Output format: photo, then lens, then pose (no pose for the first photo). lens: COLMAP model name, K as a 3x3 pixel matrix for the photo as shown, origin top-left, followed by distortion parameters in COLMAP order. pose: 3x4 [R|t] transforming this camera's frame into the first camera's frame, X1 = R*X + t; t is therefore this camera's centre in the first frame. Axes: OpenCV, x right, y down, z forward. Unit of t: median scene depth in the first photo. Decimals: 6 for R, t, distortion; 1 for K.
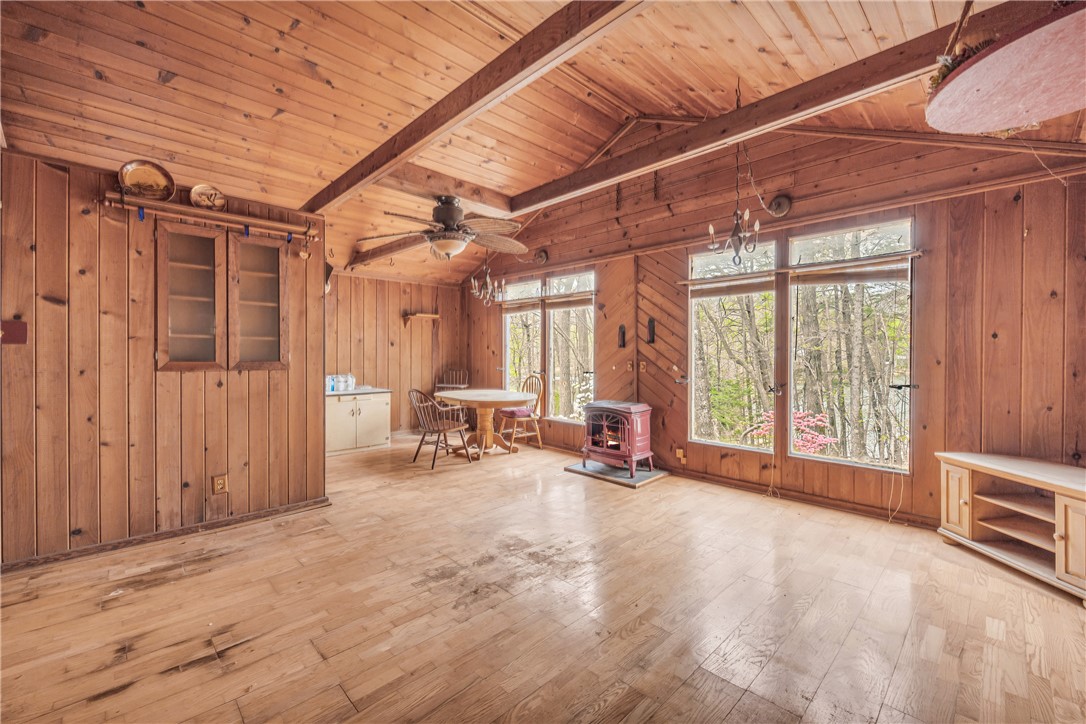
lens RADIAL K [[446.7, 0, 559.6], [0, 446.7, 357.1], [0, 0, 1]] dist [-0.005038, 0.000119]
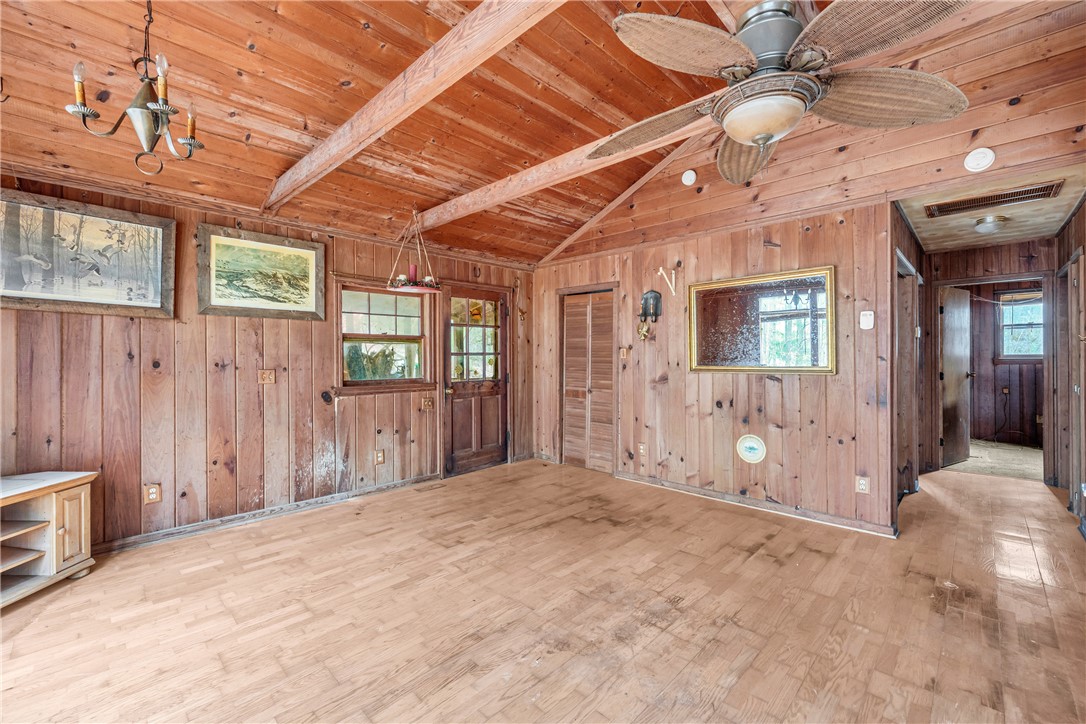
lens RADIAL K [[446.7, 0, 571.4], [0, 446.7, 358.6], [0, 0, 1]] dist [-0.005038, 0.000119]
pose [[-0.998636, 0.000651, -0.052201, -0.031827], [0.000303, 0.999978, 0.006675, -0.010618], [0.052204, 0.006650, -0.998614, 1.474095]]
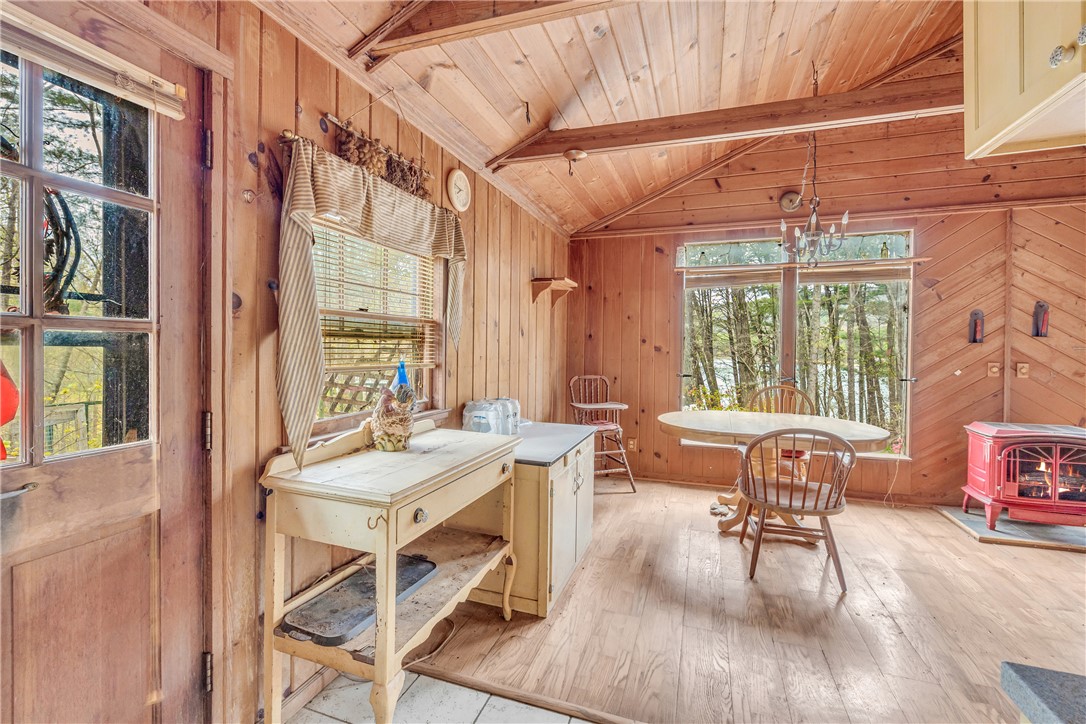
lens RADIAL K [[446.7, 0, 560.1], [0, 446.7, 355.2], [0, 0, 1]] dist [-0.005038, 0.000119]
pose [[0.892921, -0.003246, 0.450201, -1.163197], [0.000398, 0.999979, 0.006421, -0.011914], [-0.450213, -0.005555, 0.892904, 1.066030]]
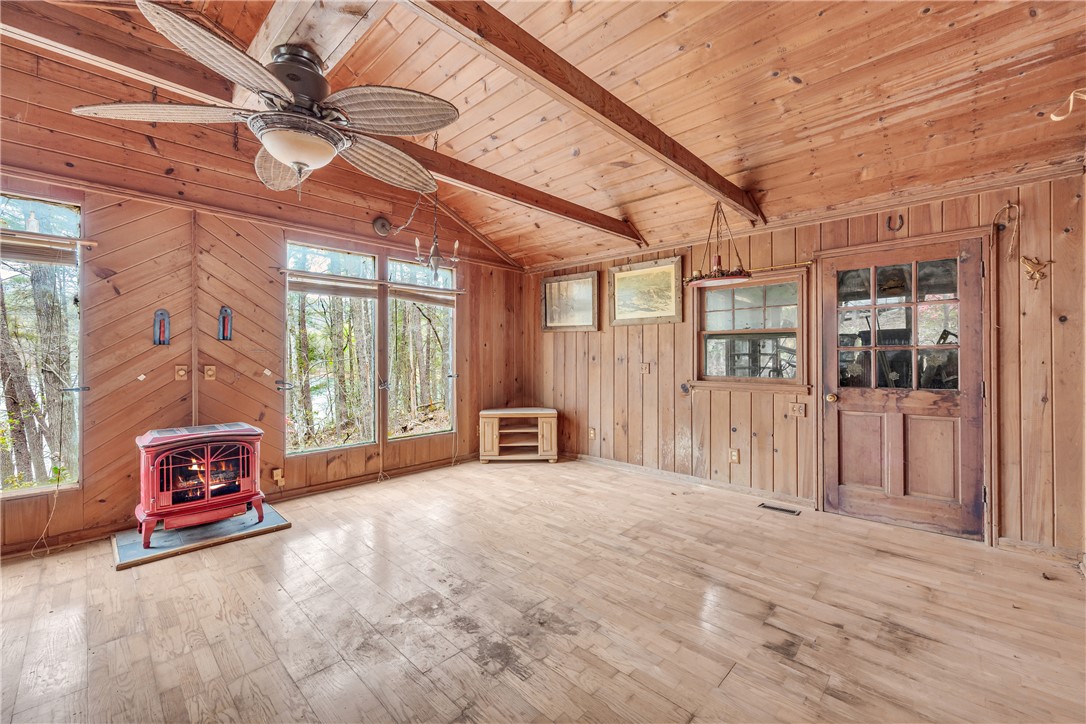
lens RADIAL K [[446.7, 0, 525.8], [0, 446.7, 357.6], [0, 0, 1]] dist [-0.005038, 0.000119]
pose [[-0.003207, -0.005828, 0.999978, -0.787281], [0.006477, 0.999962, 0.005849, -0.005804], [-0.999974, 0.006496, -0.003169, 0.756461]]
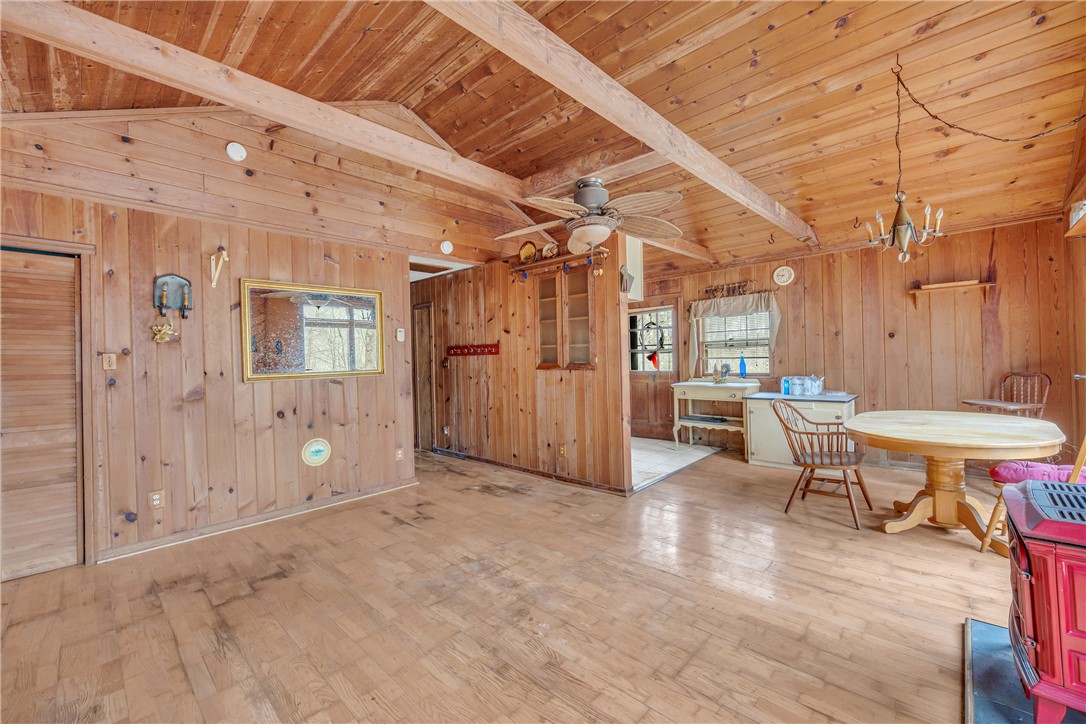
lens RADIAL K [[433.3, 0, 518.4], [0, 433.3, 358.5], [0, 0, 1]] dist [-0.010865, 0.000874]
pose [[0.000609, -0.003154, -0.999995, 0.613144], [0.020206, 0.999791, -0.003141, -0.004089], [0.999796, -0.020204, 0.000672, 0.871409]]
